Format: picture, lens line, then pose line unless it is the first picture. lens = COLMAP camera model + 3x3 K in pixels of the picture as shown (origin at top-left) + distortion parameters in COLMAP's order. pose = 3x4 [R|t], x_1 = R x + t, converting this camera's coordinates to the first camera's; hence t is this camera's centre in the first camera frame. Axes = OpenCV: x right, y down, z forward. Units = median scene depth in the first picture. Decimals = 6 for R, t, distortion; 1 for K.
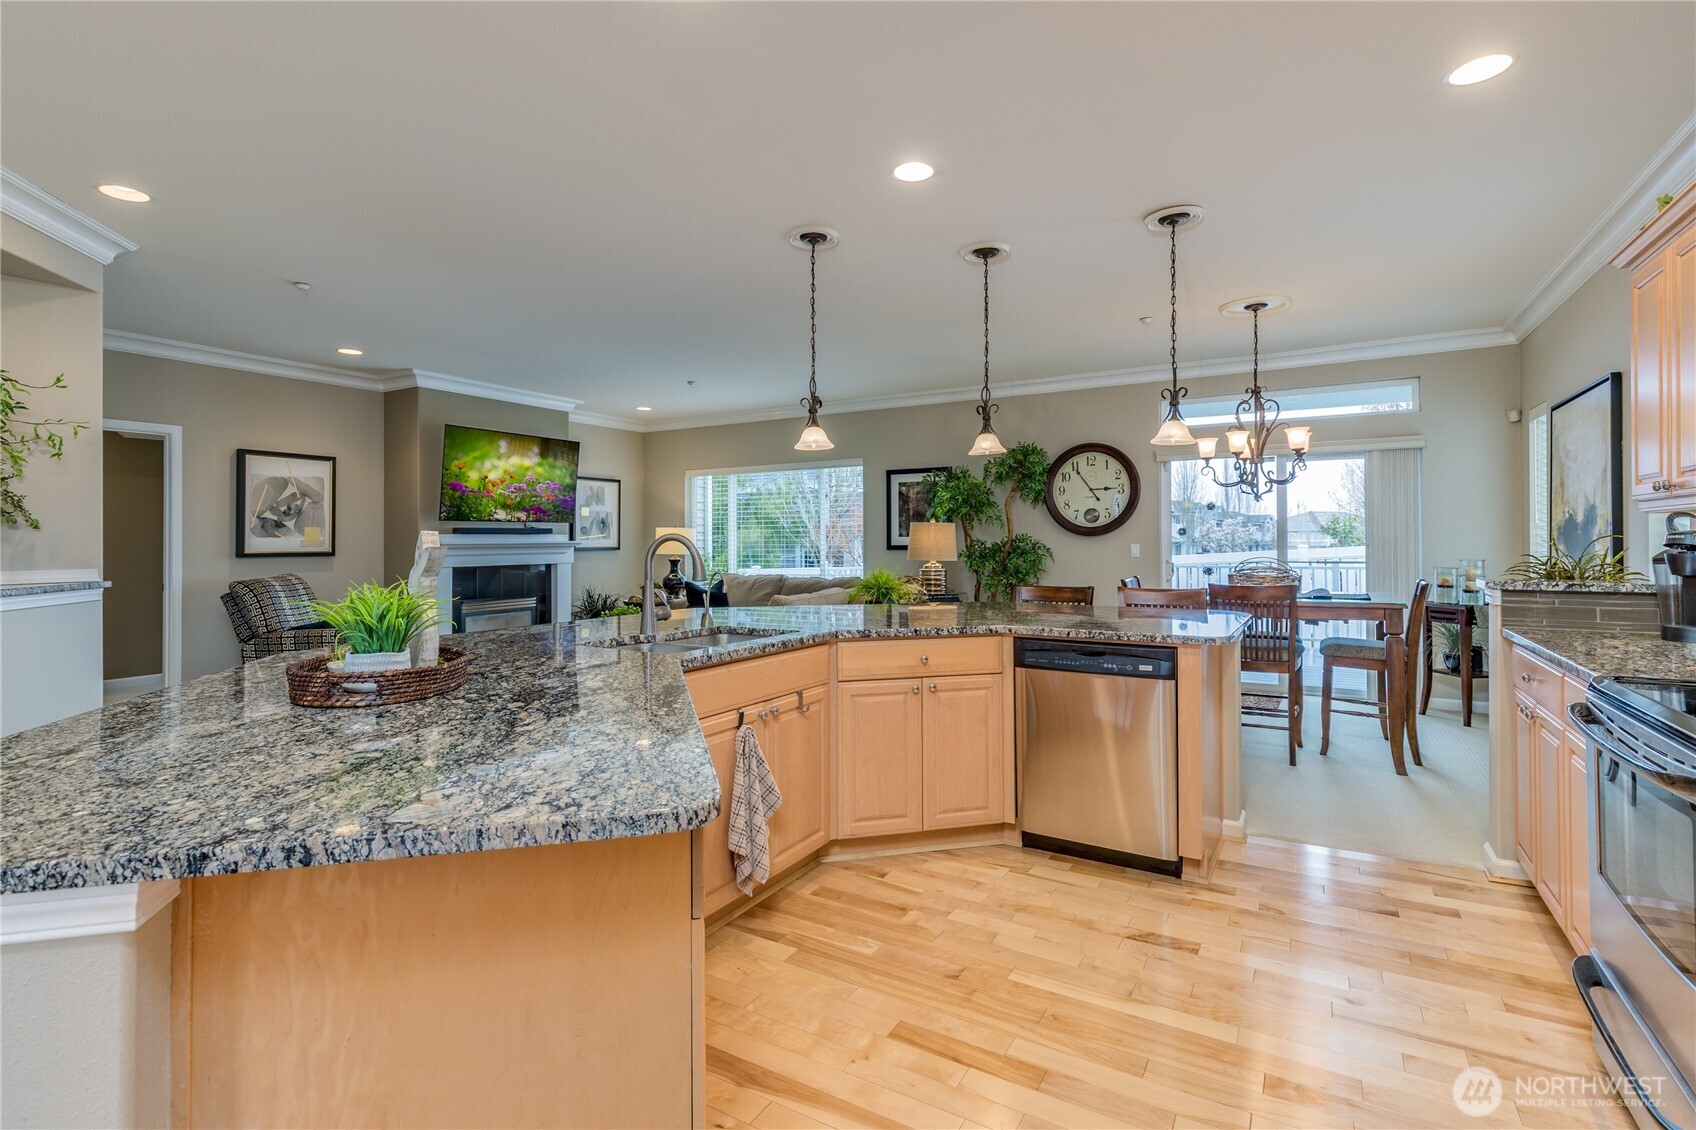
lens RADIAL K [[759.6, 0, 848.1], [0, 759.6, 536.9], [0, 0, 1]] dist [0.004380, -0.000144]
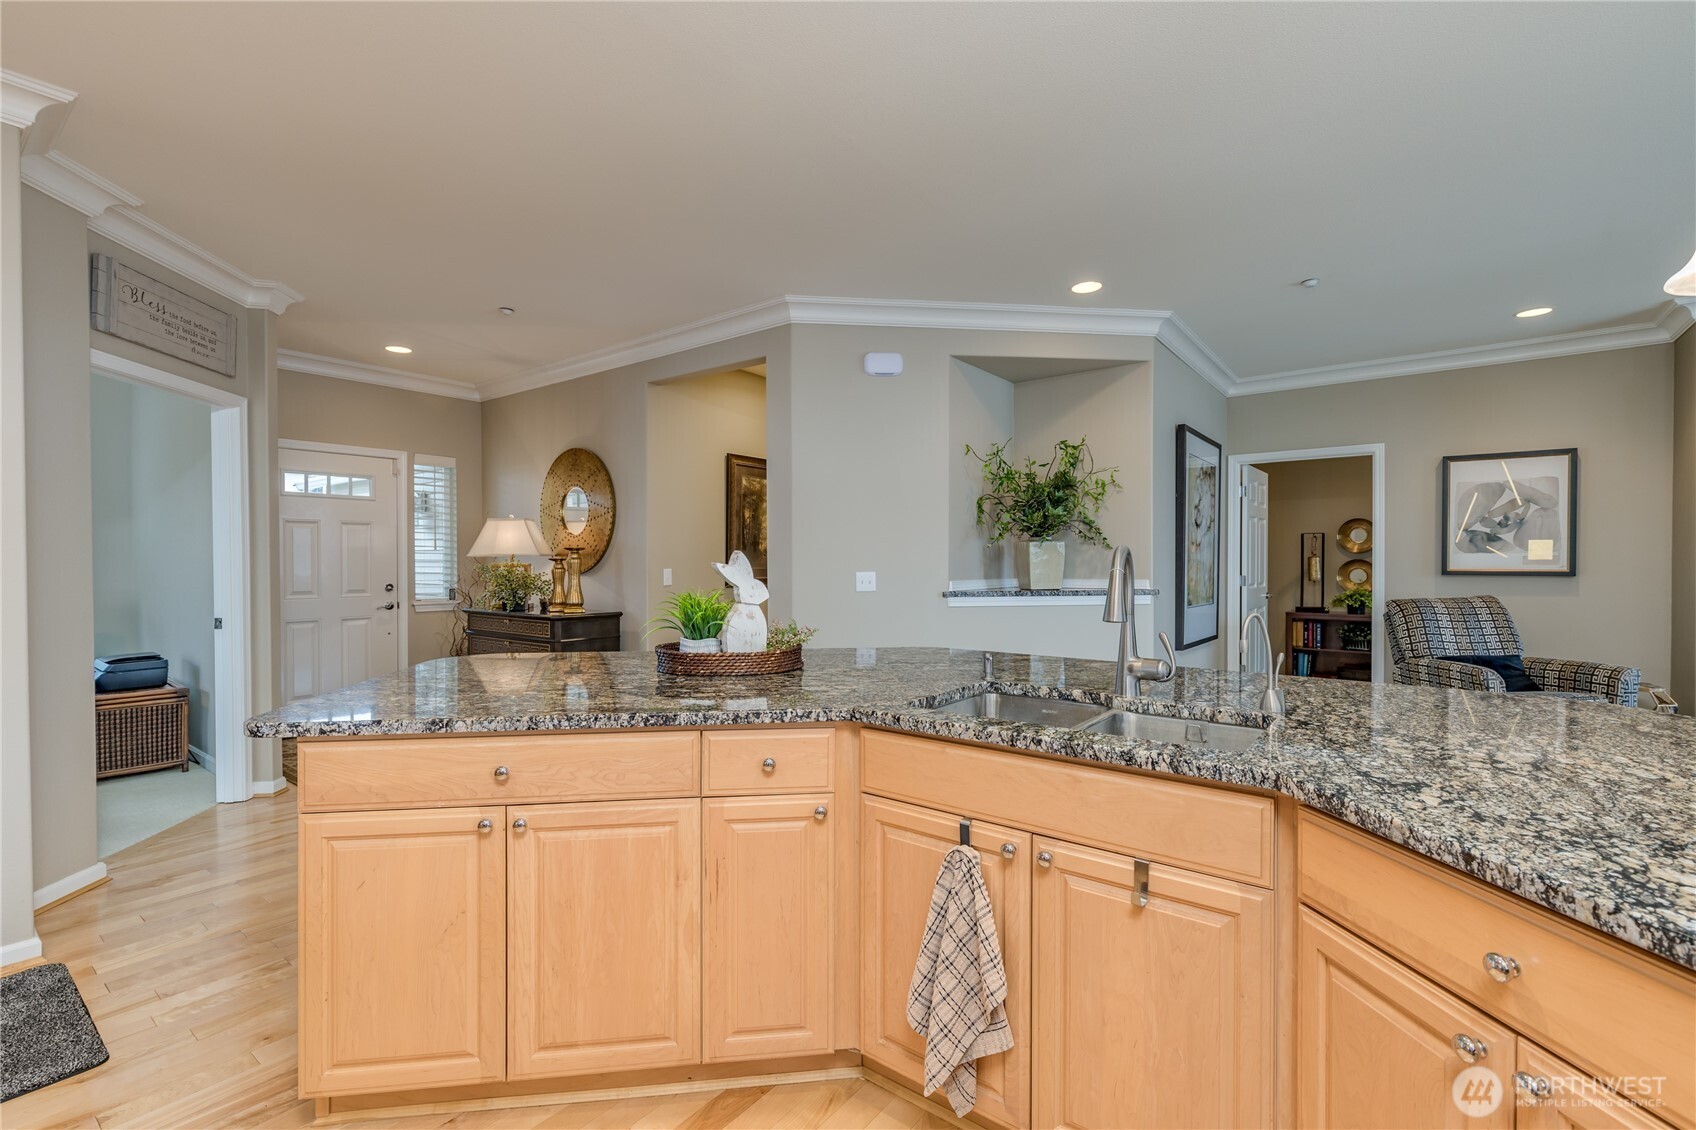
lens RADIAL K [[770.7, 0, 848.0], [0, 770.7, 565.0], [0, 0, 1]] dist [0.000252, -0.021042]
pose [[-0.142809, 0.007851, -0.989719, 0.196104], [0.008798, 0.999939, 0.006663, 0.002125], [0.989711, -0.007756, -0.142870, 0.376191]]
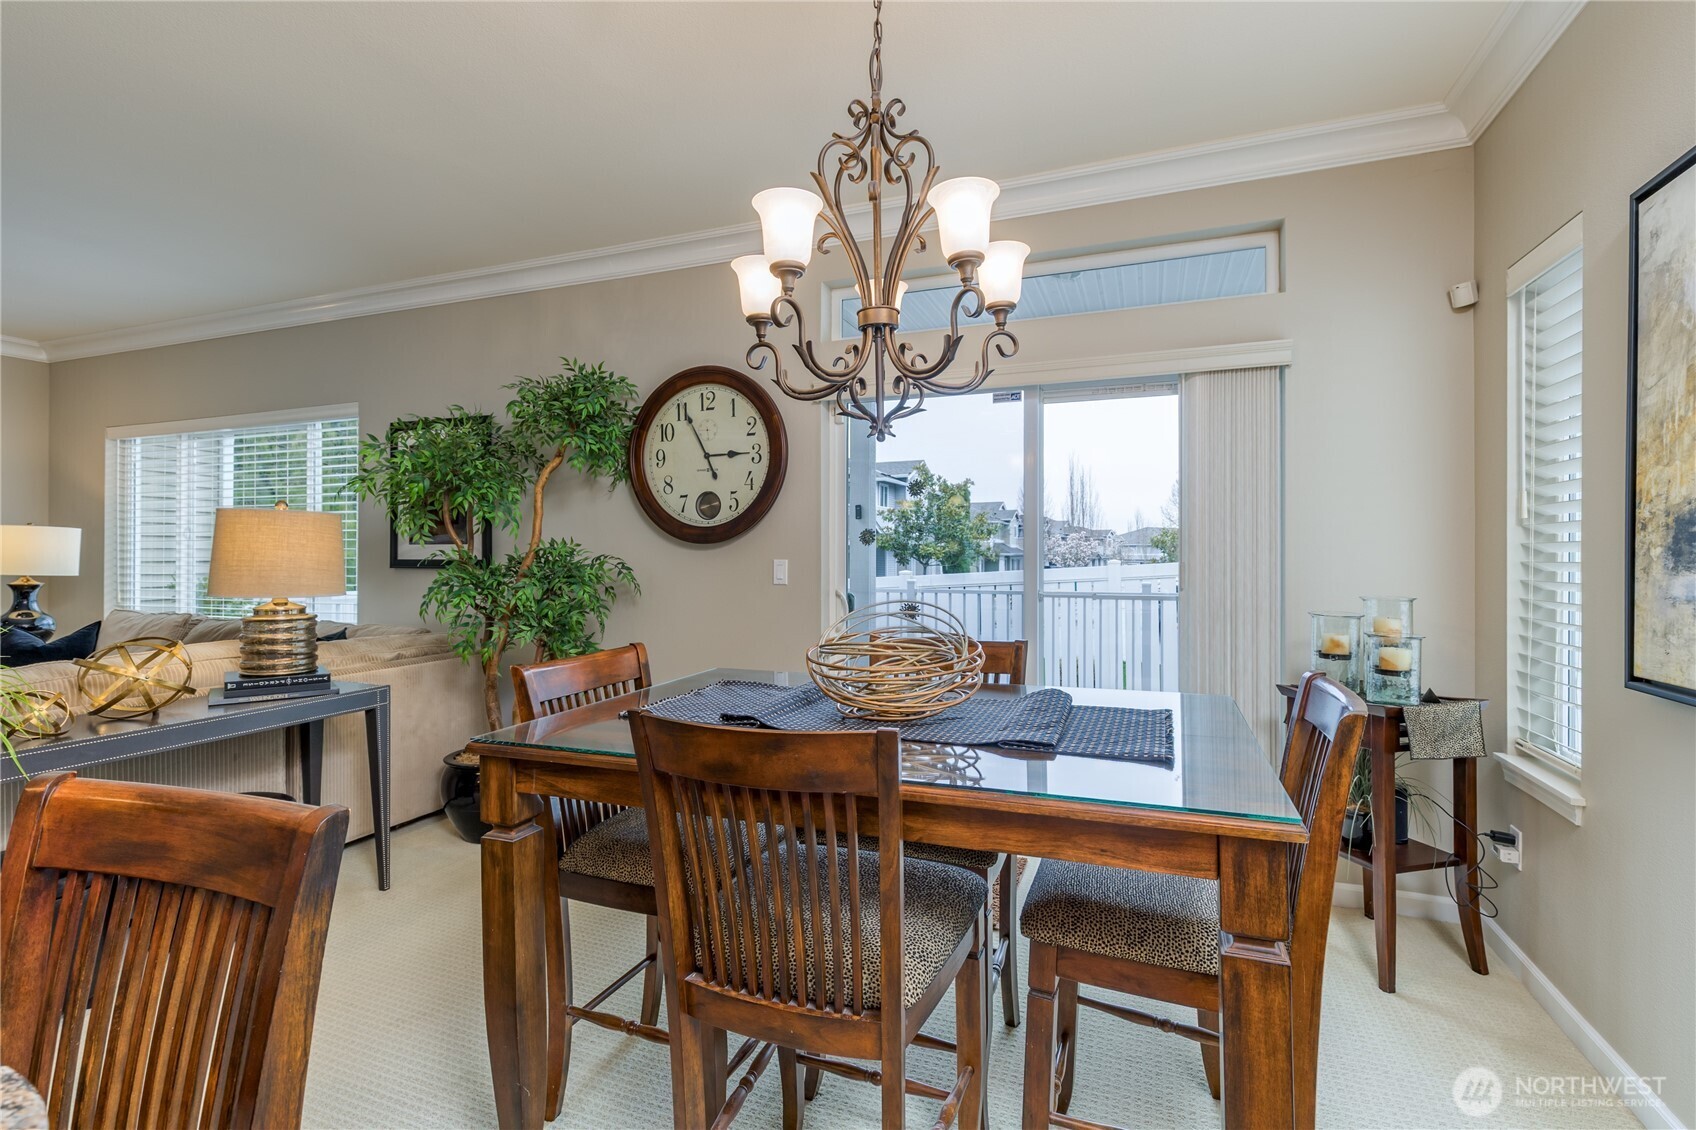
lens RADIAL K [[762.1, 0, 838.1], [0, 762.1, 544.3], [0, 0, 1]] dist [0.002320, -0.000268]
pose [[0.991314, 0.007046, 0.131325, 0.428926], [-0.006091, 0.999952, -0.007674, 0.003259], [-0.131372, 0.006807, 0.991310, 0.584651]]
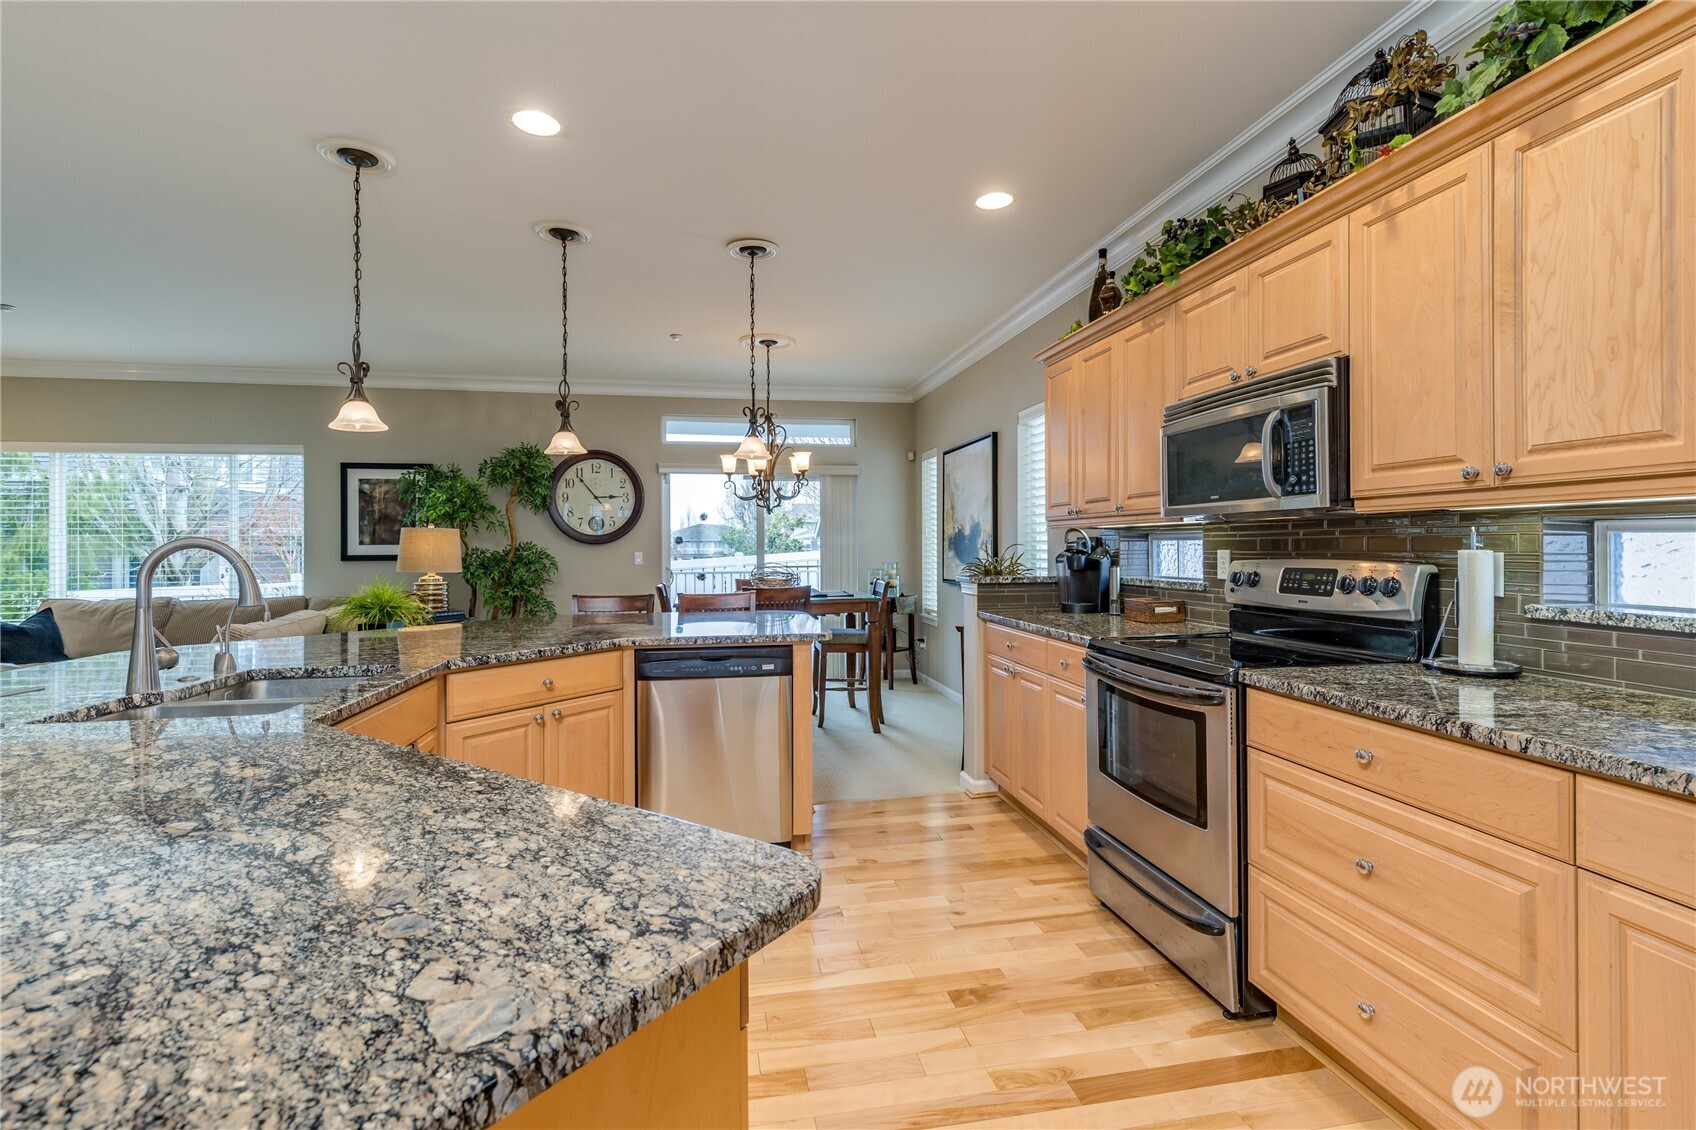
lens RADIAL K [[762.1, 0, 838.1], [0, 762.1, 544.3], [0, 0, 1]] dist [0.002320, -0.000268]
pose [[0.765801, 0.002195, 0.643074, -0.094803], [-0.000743, 0.999997, -0.002528, 0.001207], [-0.643077, 0.001458, 0.765800, 0.050674]]
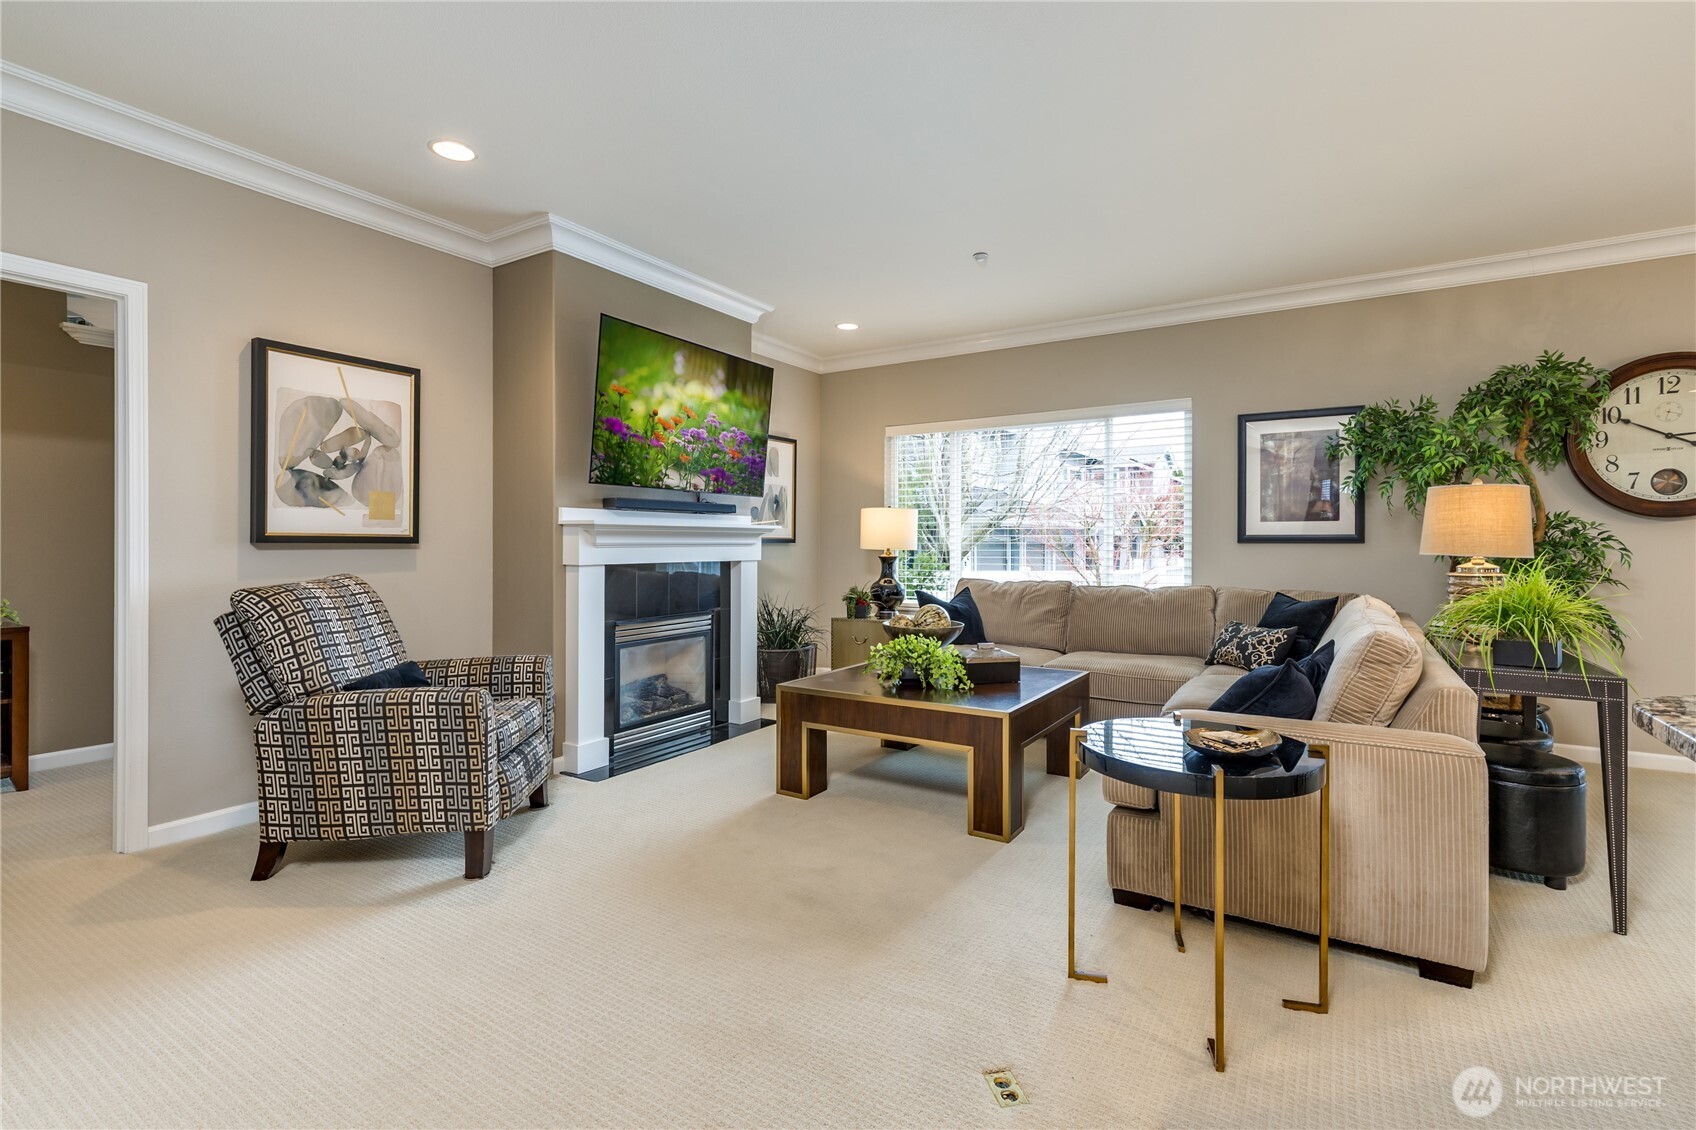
lens RADIAL K [[839.3, 0, 848.8], [0, 839.3, 542.7], [0, 0, 1]] dist [0.002940, 0.000012]
pose [[0.996575, 0.002865, -0.082641, -0.303050], [-0.002411, 0.999981, 0.005593, 0.020048], [0.082656, -0.005375, 0.996564, 0.402400]]
